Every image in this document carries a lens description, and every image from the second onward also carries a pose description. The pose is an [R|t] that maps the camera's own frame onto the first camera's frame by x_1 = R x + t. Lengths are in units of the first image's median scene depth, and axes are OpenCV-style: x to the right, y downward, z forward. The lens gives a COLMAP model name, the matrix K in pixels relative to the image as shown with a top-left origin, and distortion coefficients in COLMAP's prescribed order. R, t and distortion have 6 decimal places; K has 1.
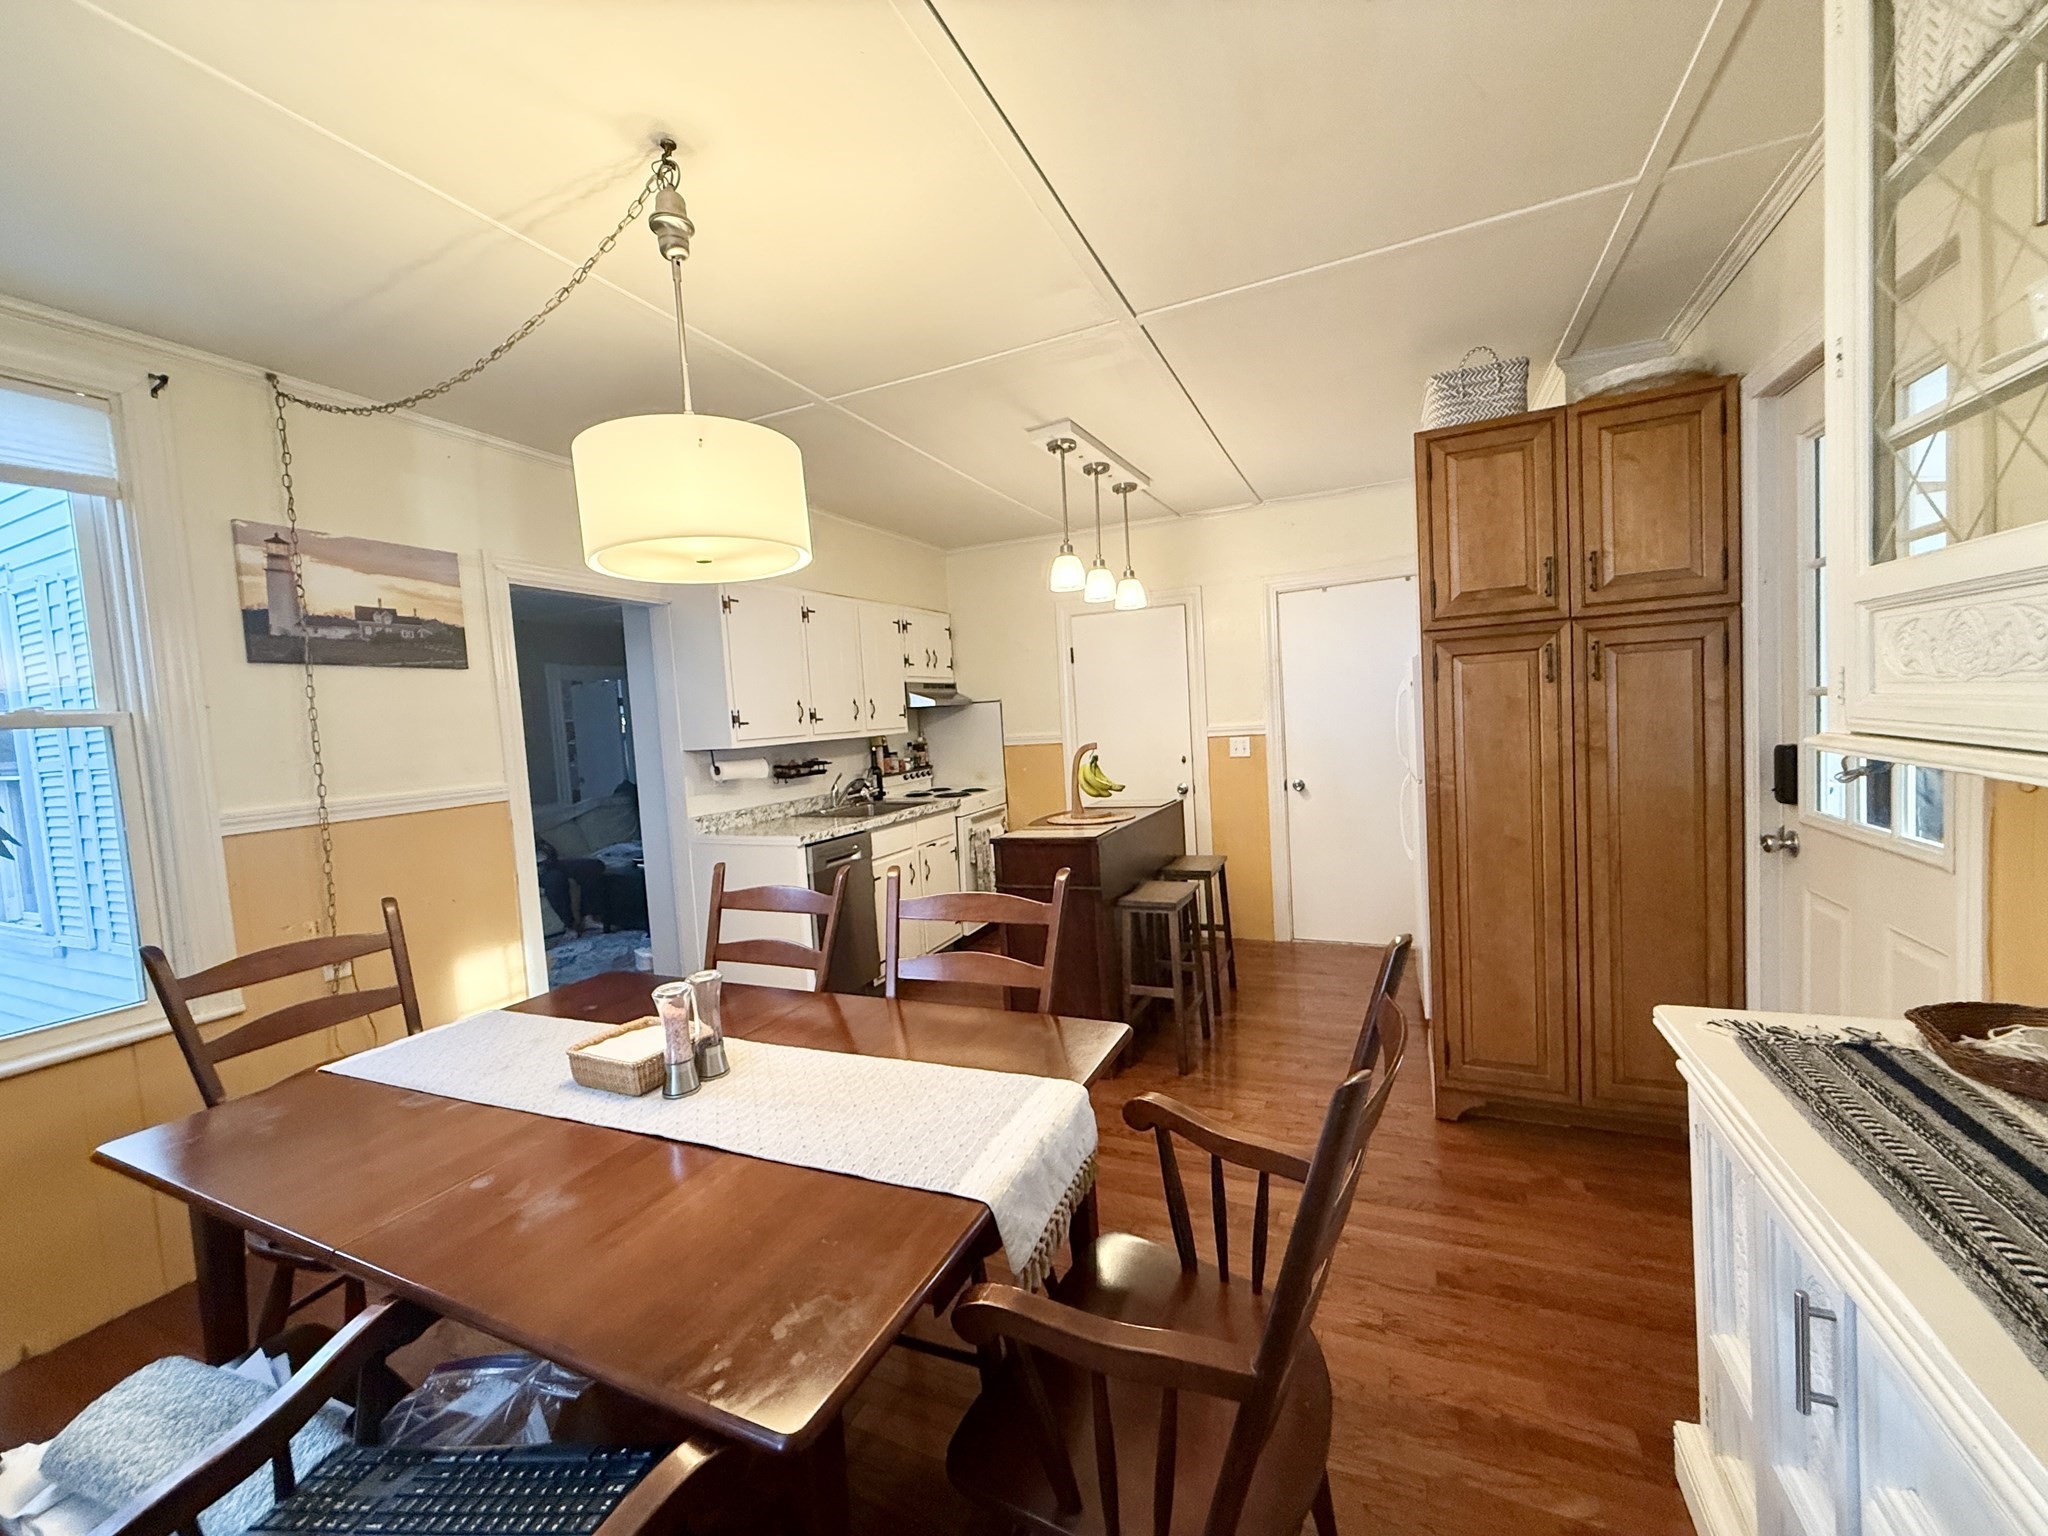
lens RADIAL K [[811.7, 0, 1014.6], [0, 811.7, 765.7], [0, 0, 1]] dist [-0.000543, -0.000041]
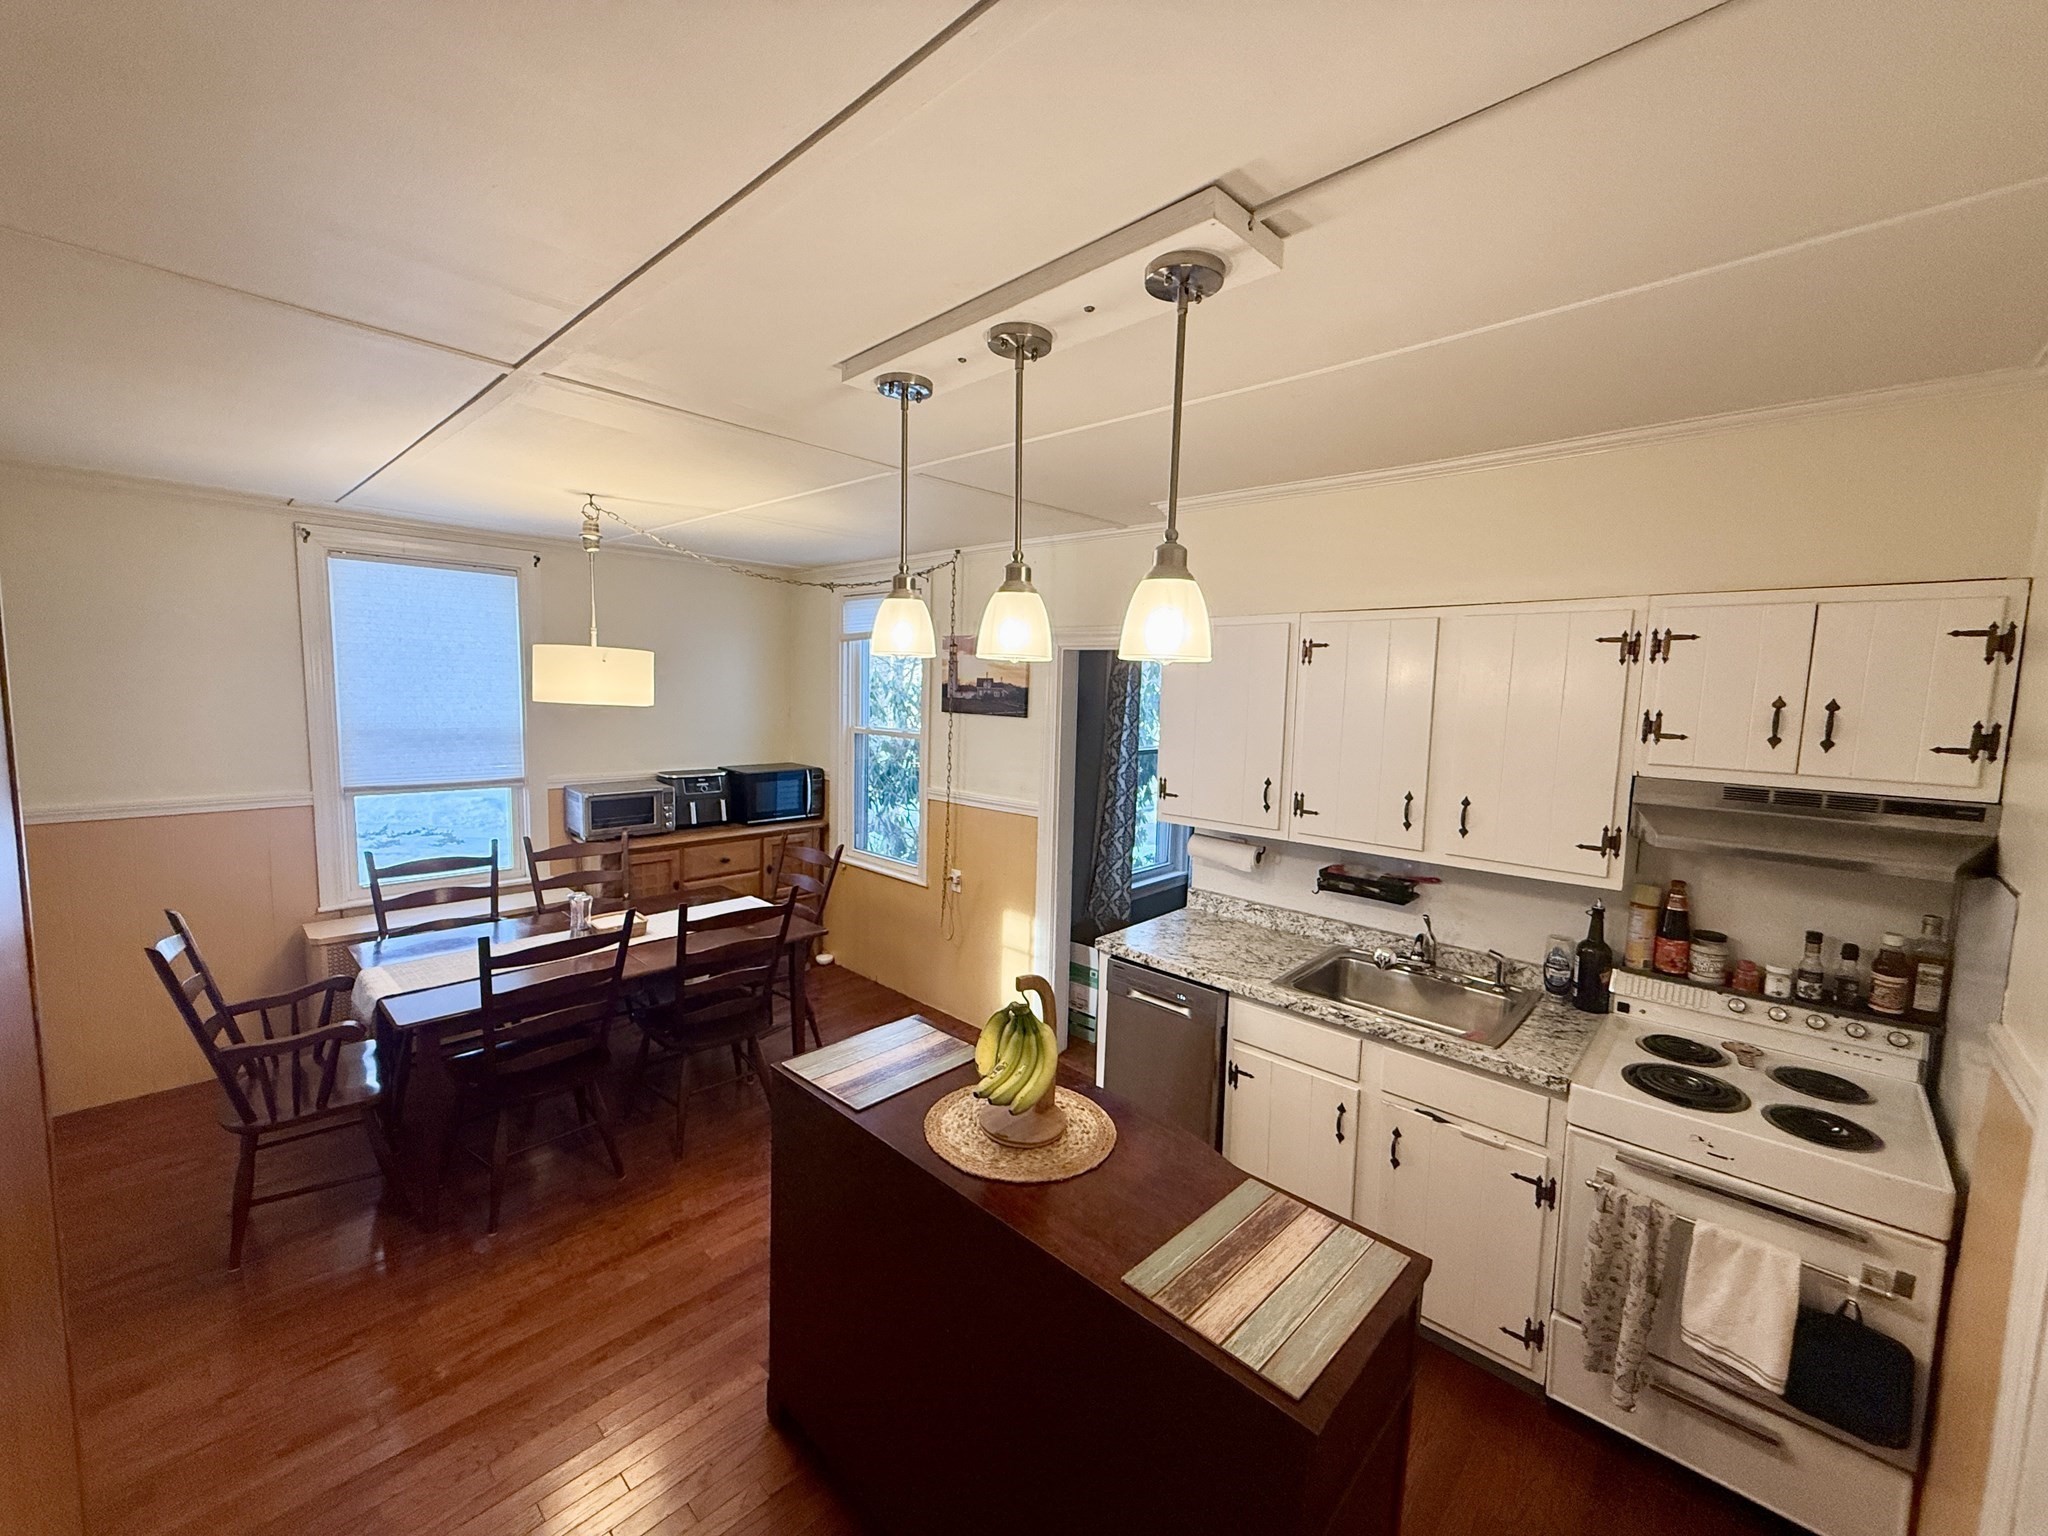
lens RADIAL K [[812.7, 0, 1014.4], [0, 812.7, 765.5], [0, 0, 1]] dist [-0.000526, -0.000167]
pose [[-0.319691, 0.146463, -0.936134, 0.763602], [-0.063722, 0.982421, 0.175466, -0.336437], [0.945377, 0.115747, -0.304738, 1.694060]]
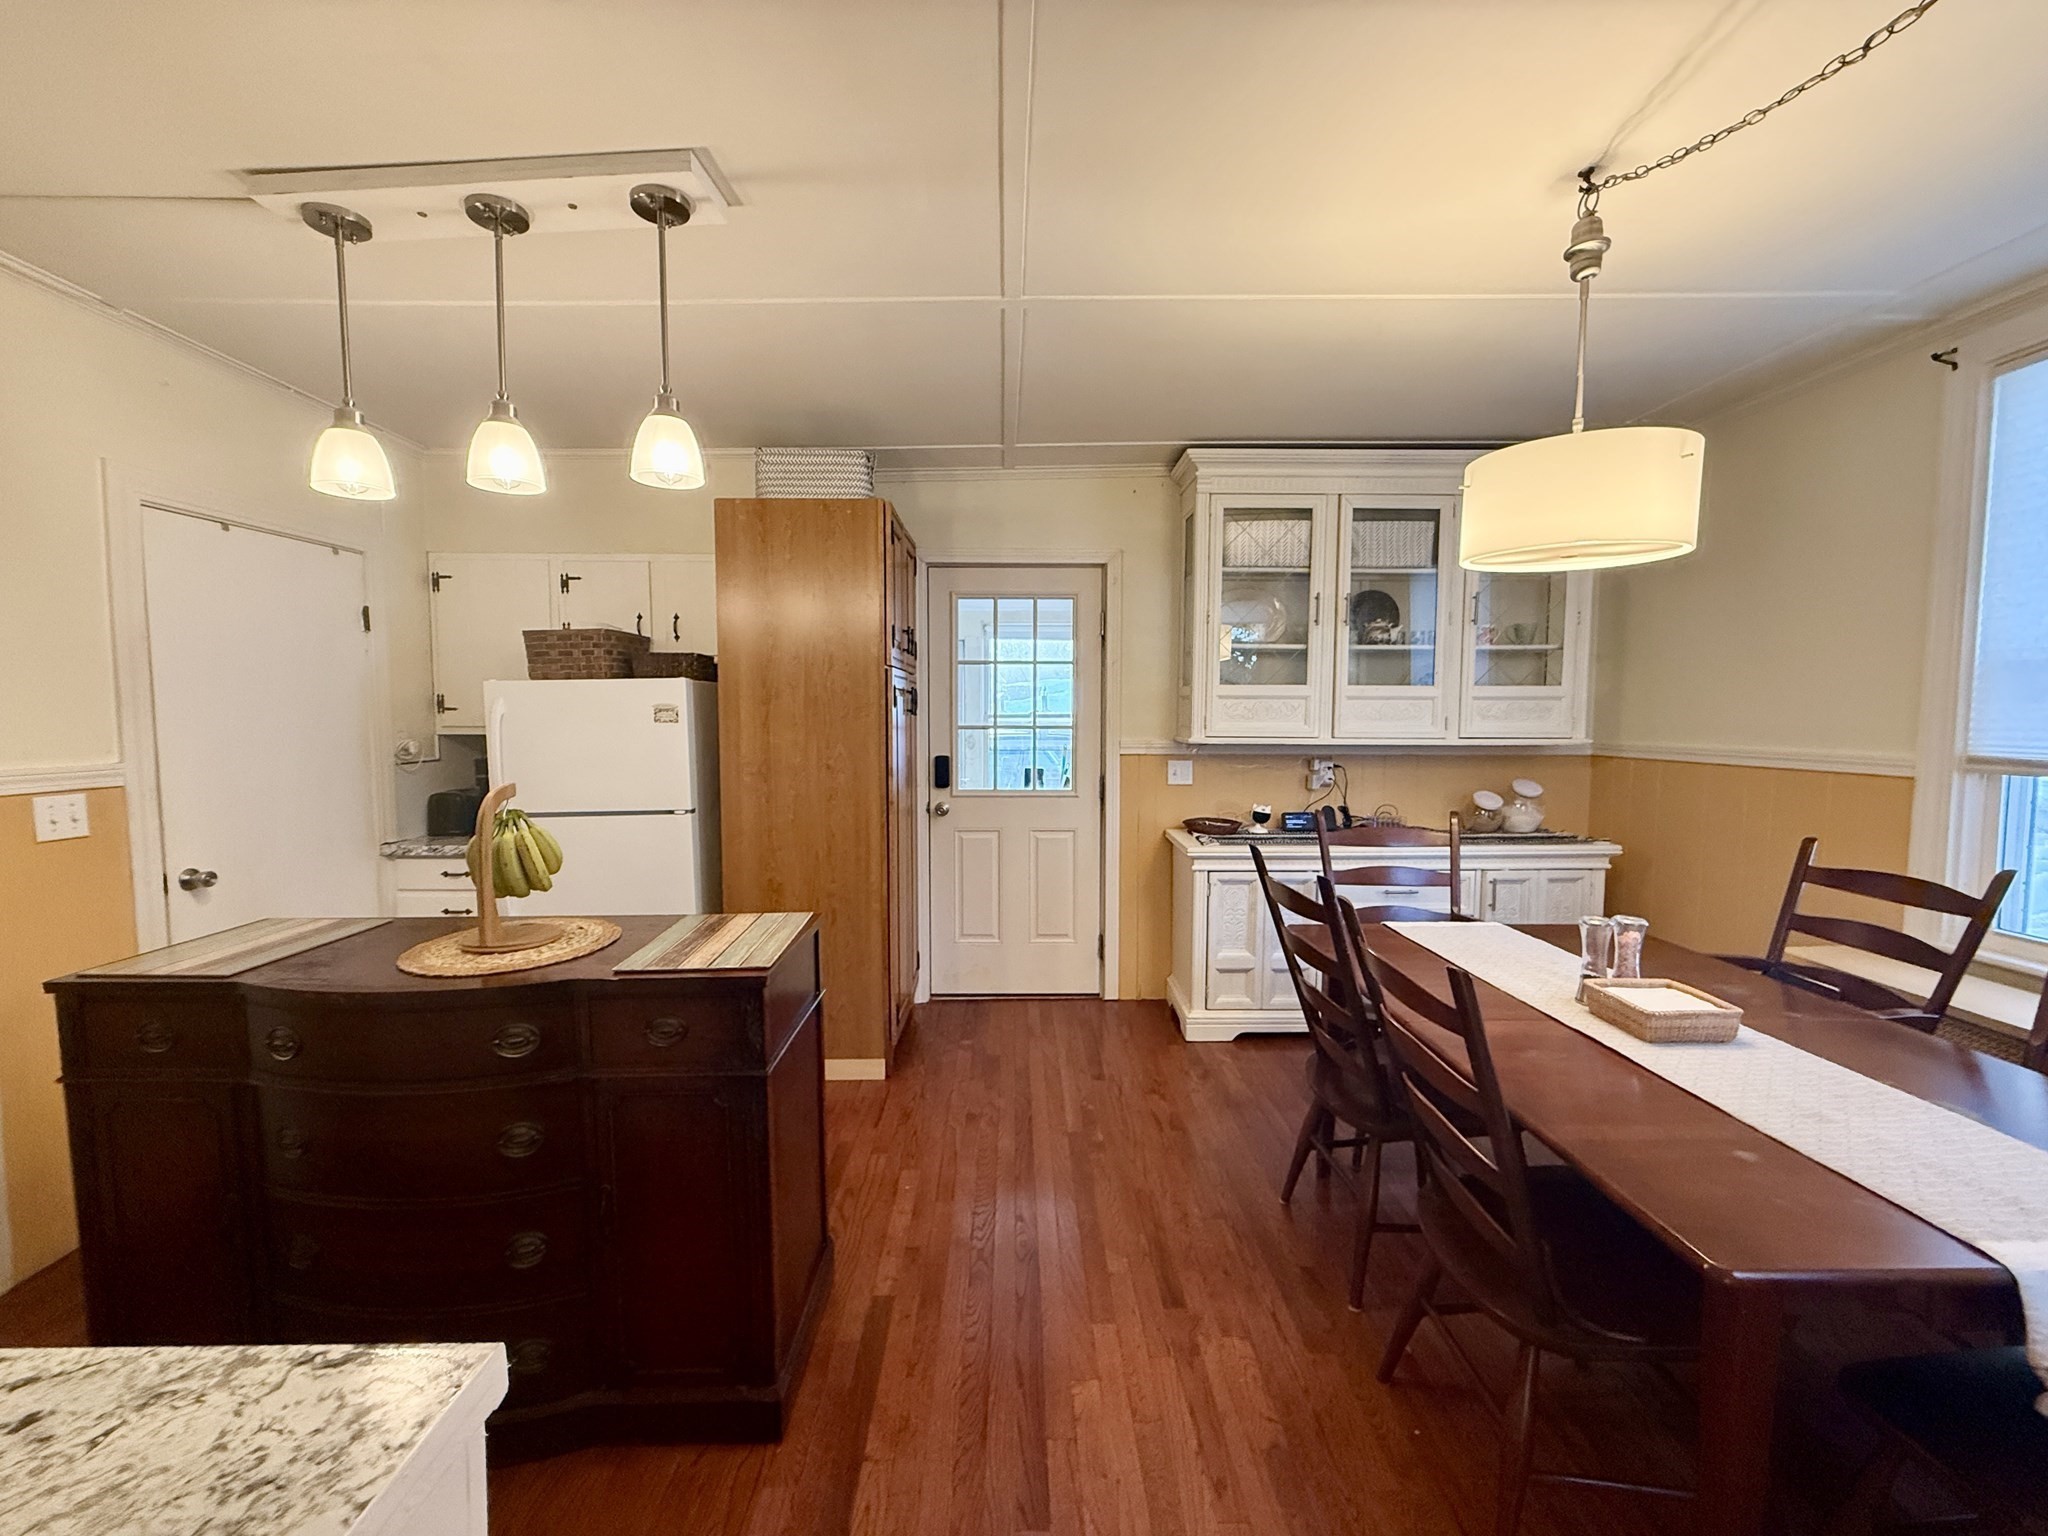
lens RADIAL K [[812.7, 0, 1014.4], [0, 812.7, 765.5], [0, 0, 1]] dist [-0.000526, -0.000167]
pose [[-0.429500, 0.003822, 0.903059, -0.685767], [0.081616, 0.996063, 0.034601, -0.046908], [-0.899371, 0.088565, -0.428122, 1.415542]]
